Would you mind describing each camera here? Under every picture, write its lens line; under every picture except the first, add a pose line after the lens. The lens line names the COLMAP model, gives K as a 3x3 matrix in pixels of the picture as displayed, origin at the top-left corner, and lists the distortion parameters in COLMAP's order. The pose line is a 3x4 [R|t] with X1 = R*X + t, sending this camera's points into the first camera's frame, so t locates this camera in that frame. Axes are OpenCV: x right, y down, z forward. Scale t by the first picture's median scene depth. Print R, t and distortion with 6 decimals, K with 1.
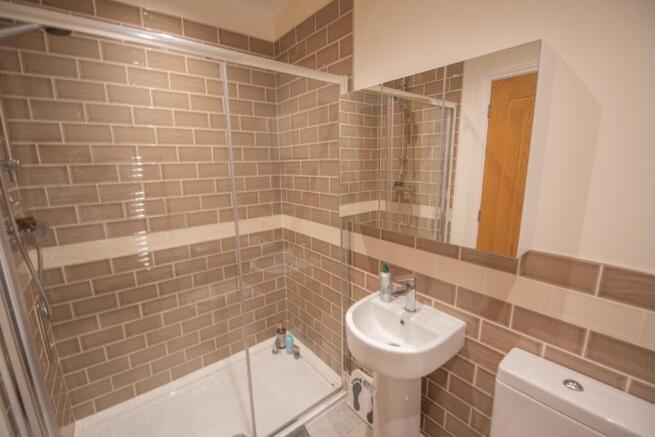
lens RADIAL K [[269.1, 0, 328.0], [0, 269.1, 217.8], [0, 0, 1]] dist [-0.015417, -0.000034]
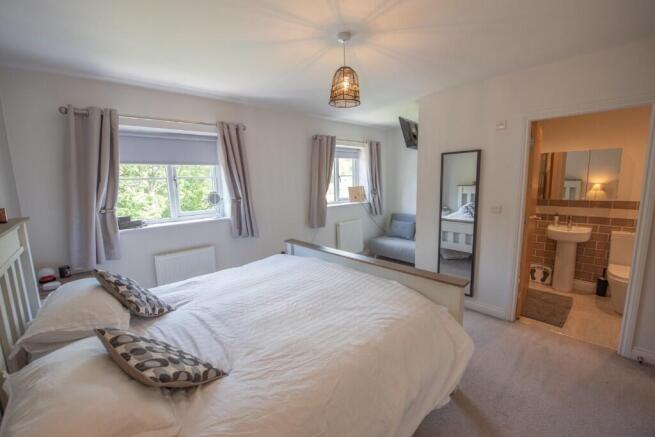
lens RADIAL K [[269.1, 0, 327.2], [0, 269.1, 218.3], [0, 0, 1]] dist [-0.015417, -0.000034]
pose [[0.993871, -0.024548, 0.107790, -2.836849], [0.030751, 0.997942, -0.056270, 0.367724], [-0.106187, 0.059239, 0.992580, -1.693525]]
